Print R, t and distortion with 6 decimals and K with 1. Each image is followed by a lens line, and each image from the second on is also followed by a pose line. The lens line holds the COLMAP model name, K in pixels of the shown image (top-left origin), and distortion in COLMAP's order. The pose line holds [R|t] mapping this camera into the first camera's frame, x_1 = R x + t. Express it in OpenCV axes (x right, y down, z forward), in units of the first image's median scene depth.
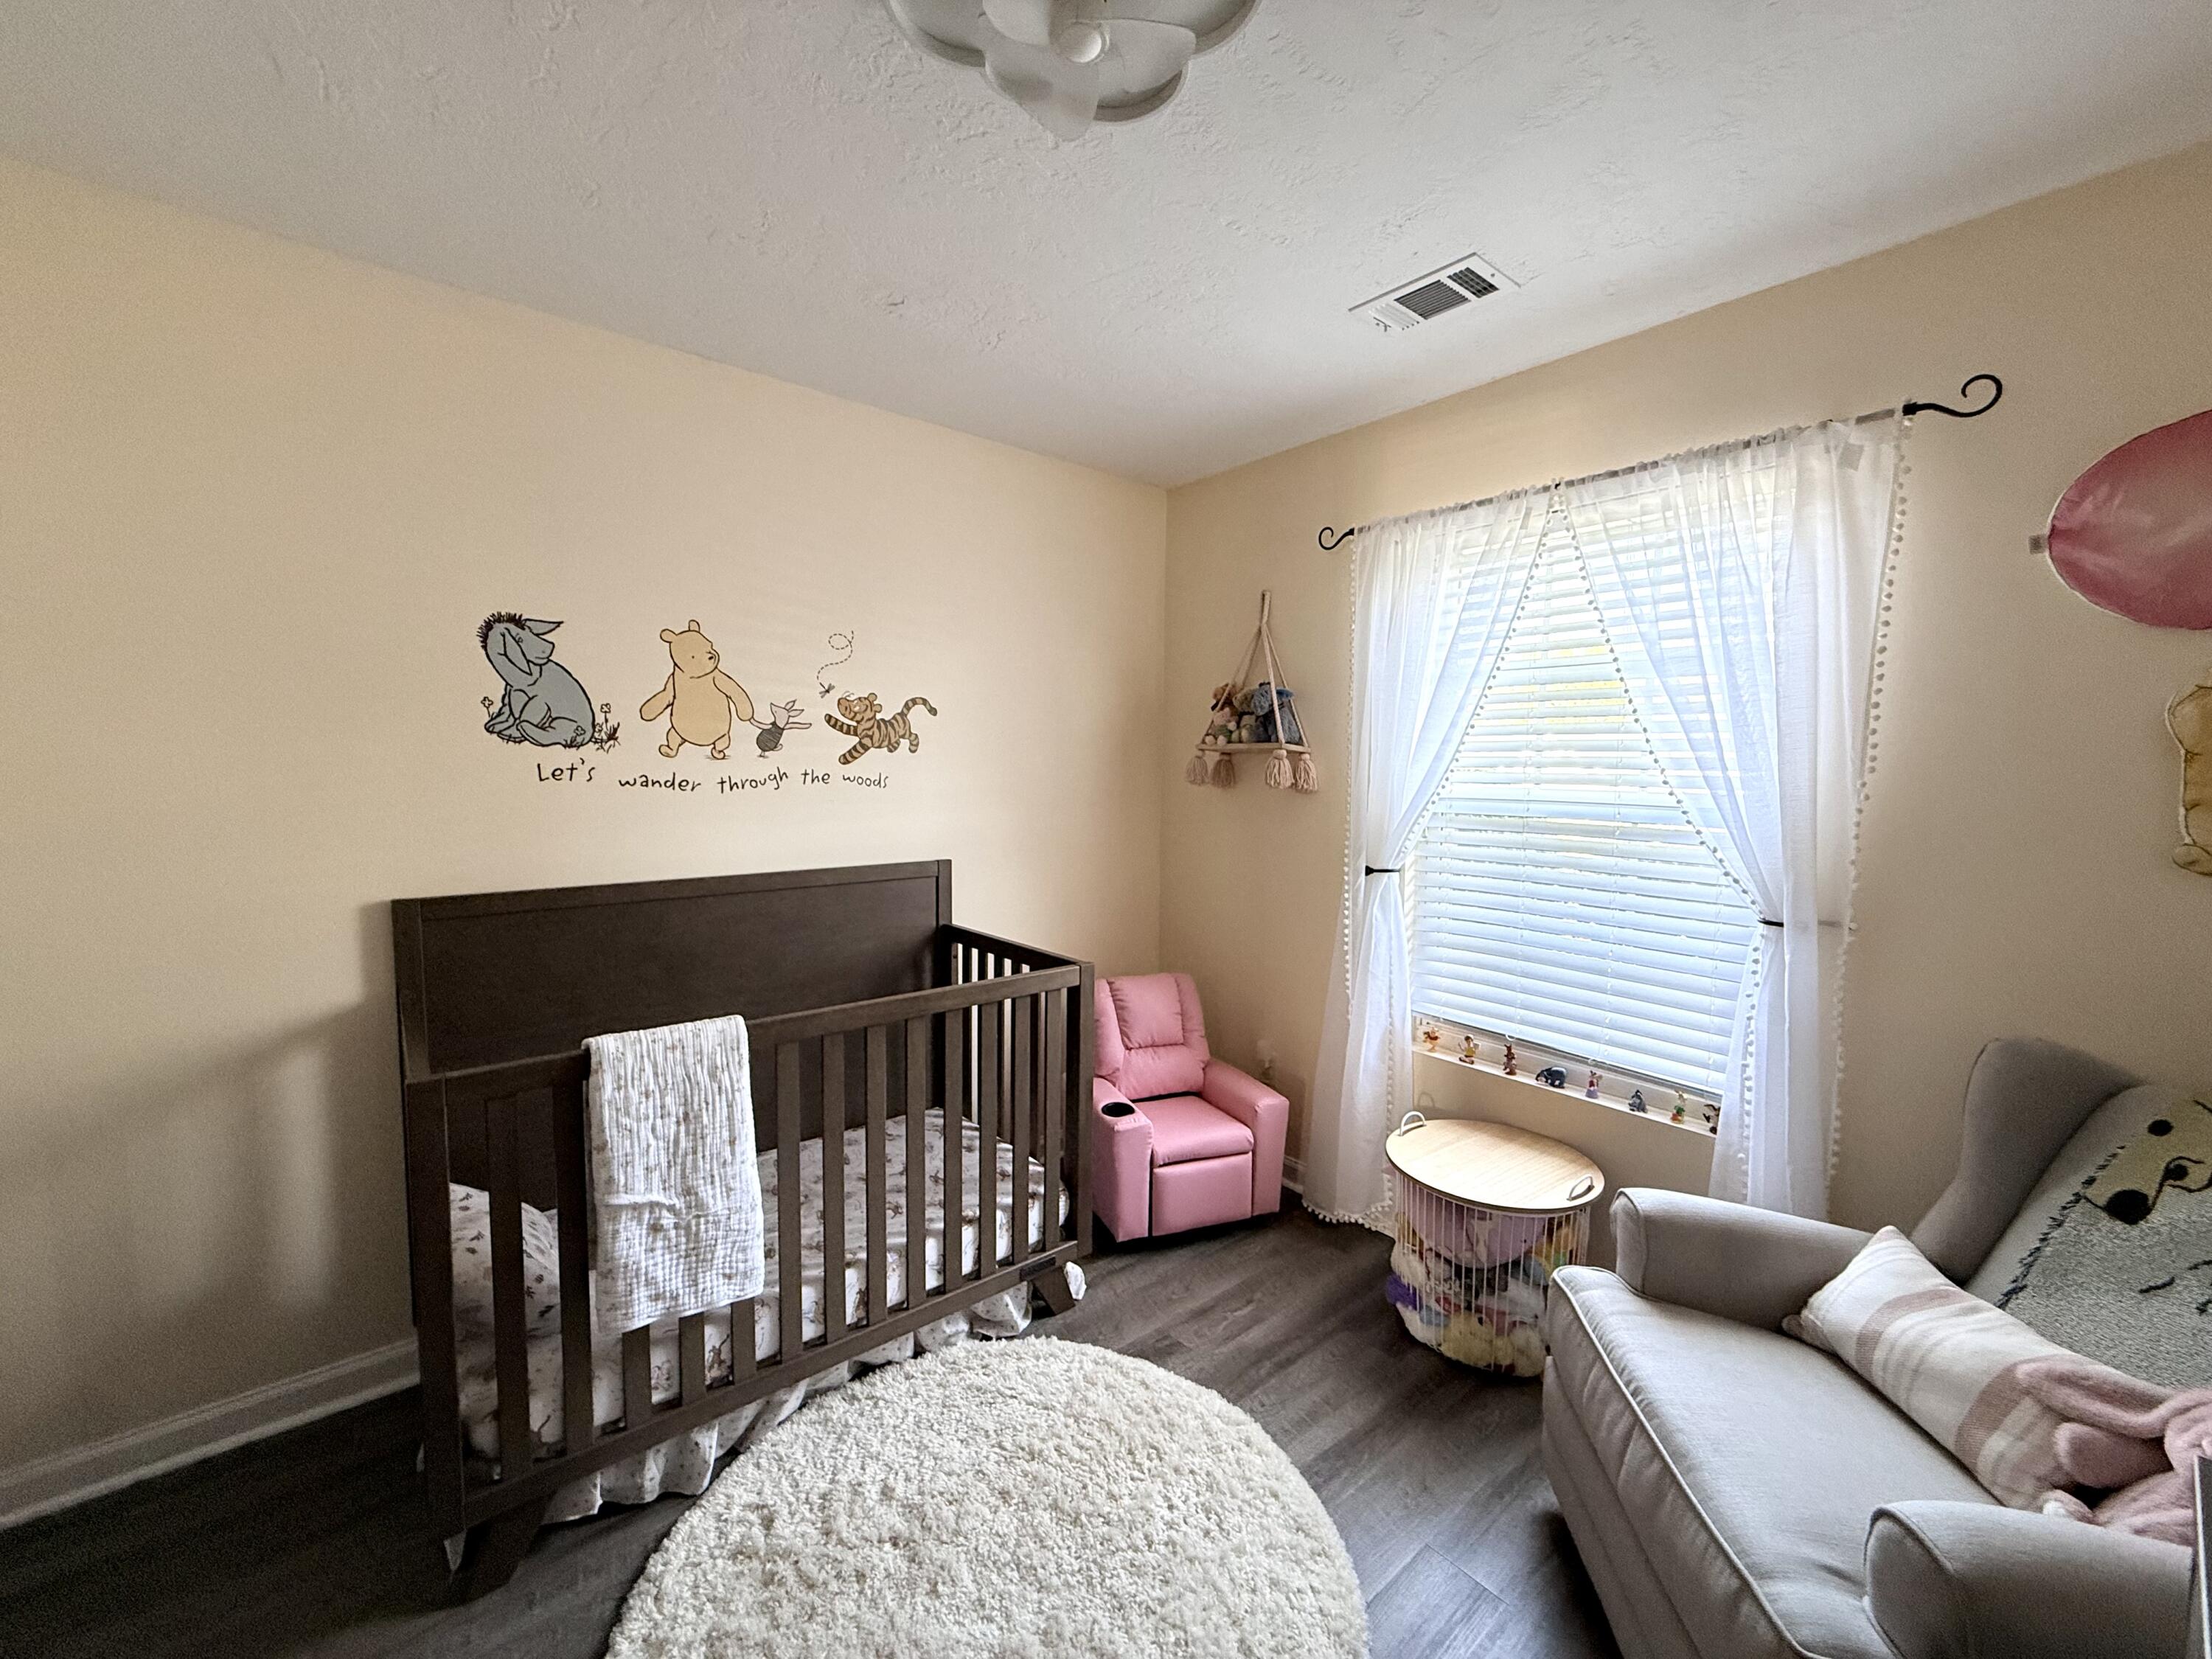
lens RADIAL K [[883.3, 0, 1106.0], [0, 883.3, 829.5], [0, 0, 1]] dist [-0.000169, 0.000074]
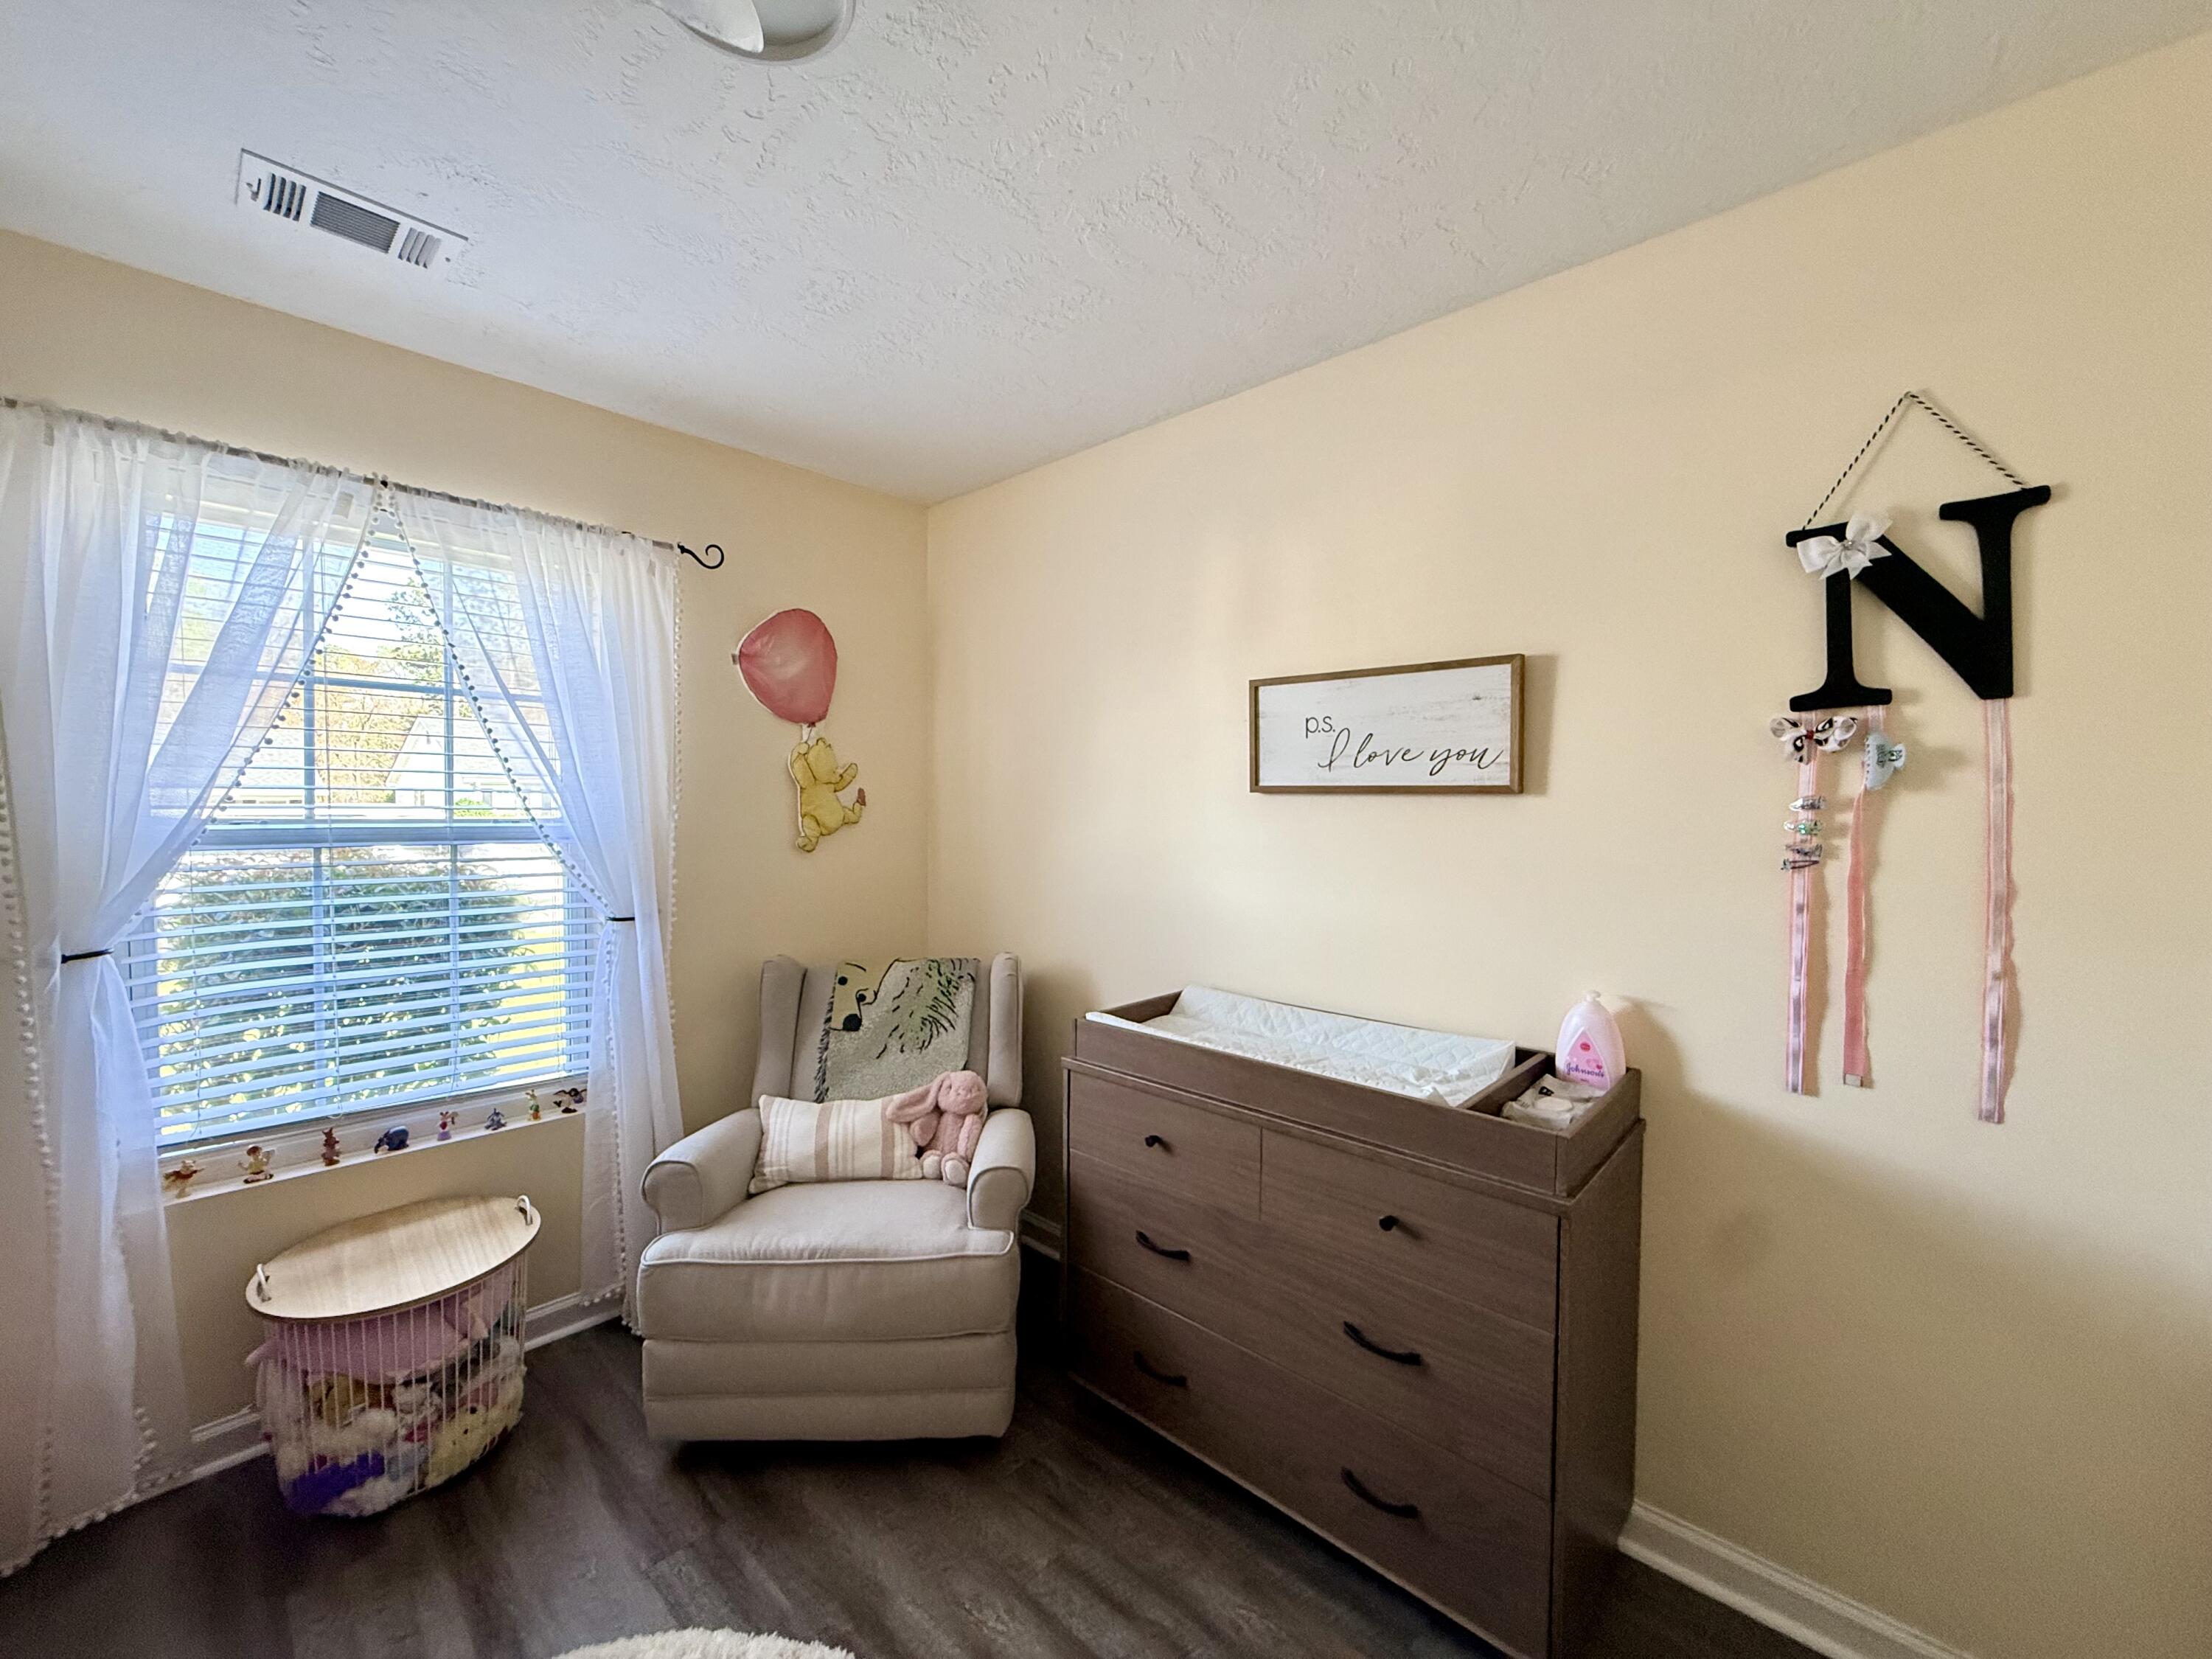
lens RADIAL K [[883.3, 0, 1106.0], [0, 883.3, 829.5], [0, 0, 1]] dist [-0.000169, 0.000074]
pose [[-0.136207, -0.043906, 0.989707, -0.504005], [0.061304, 0.996729, 0.052654, -0.039280], [-0.988782, 0.067845, -0.133070, 0.419304]]
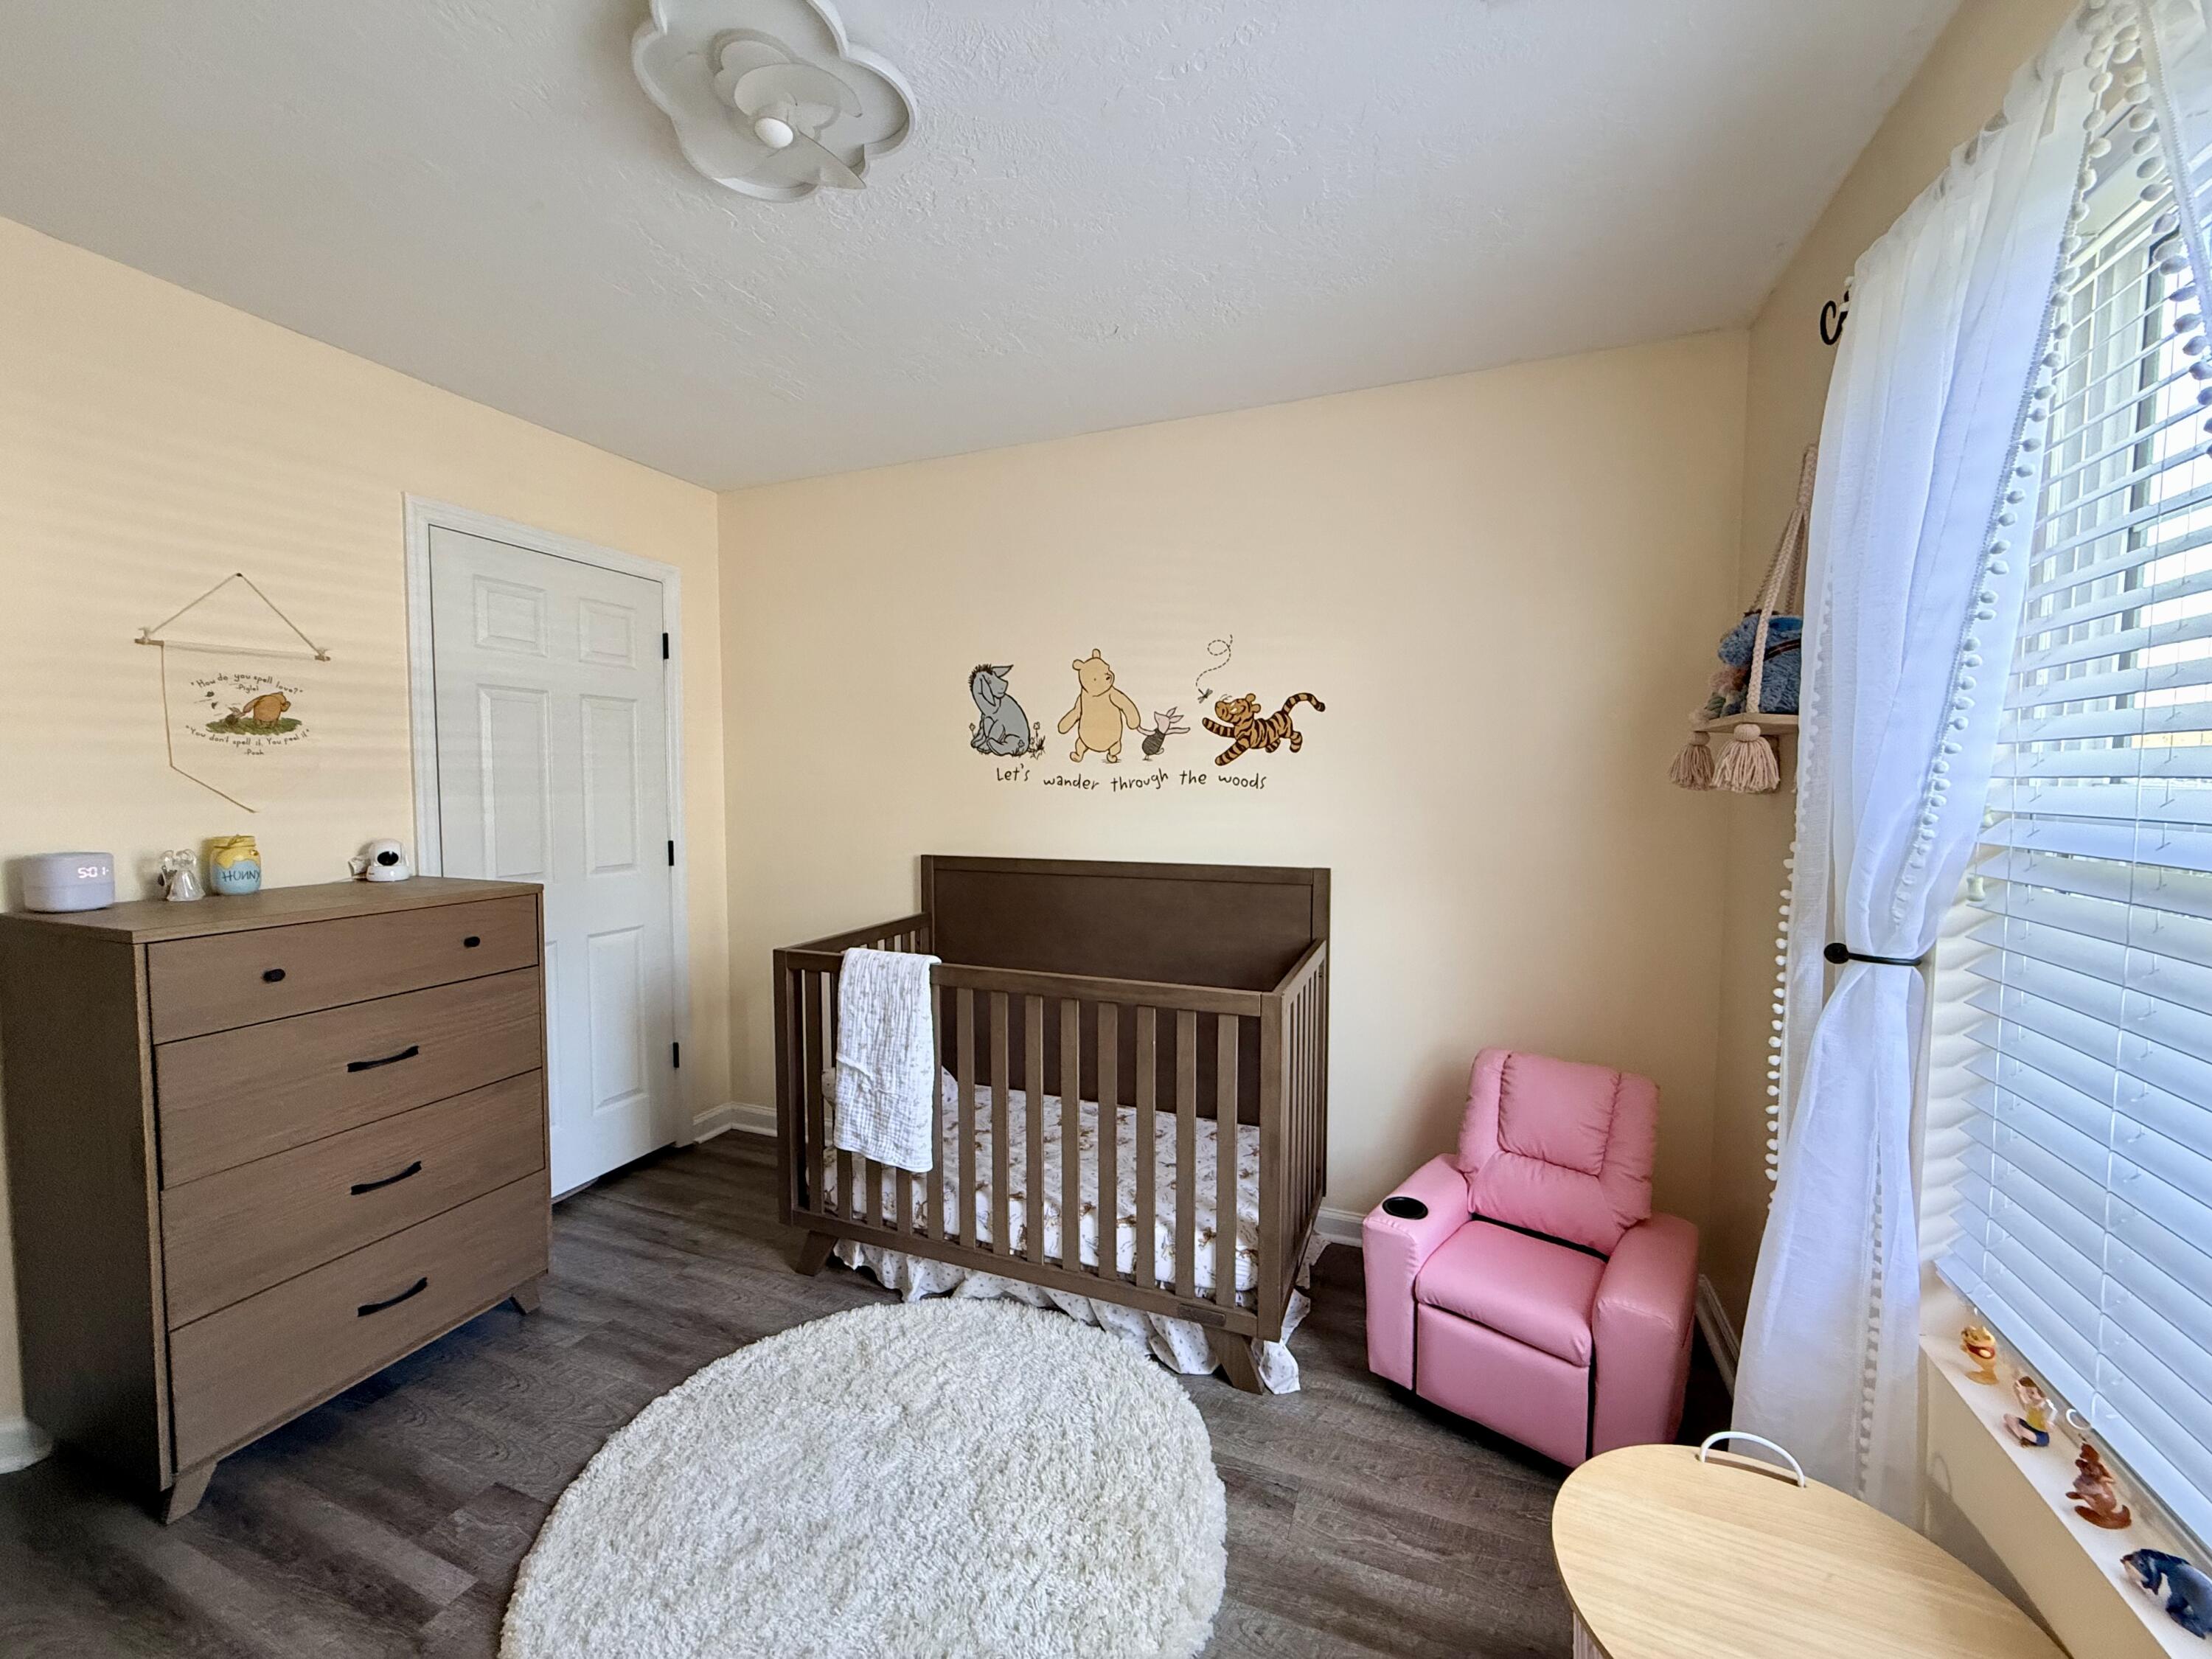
lens RADIAL K [[883.3, 0, 1106.0], [0, 883.3, 829.5], [0, 0, 1]] dist [-0.000169, 0.000074]
pose [[0.469737, 0.042642, -0.881776, 0.660702], [-0.057605, 0.998185, 0.017585, -0.010933], [0.880925, 0.042535, 0.471340, 0.470856]]
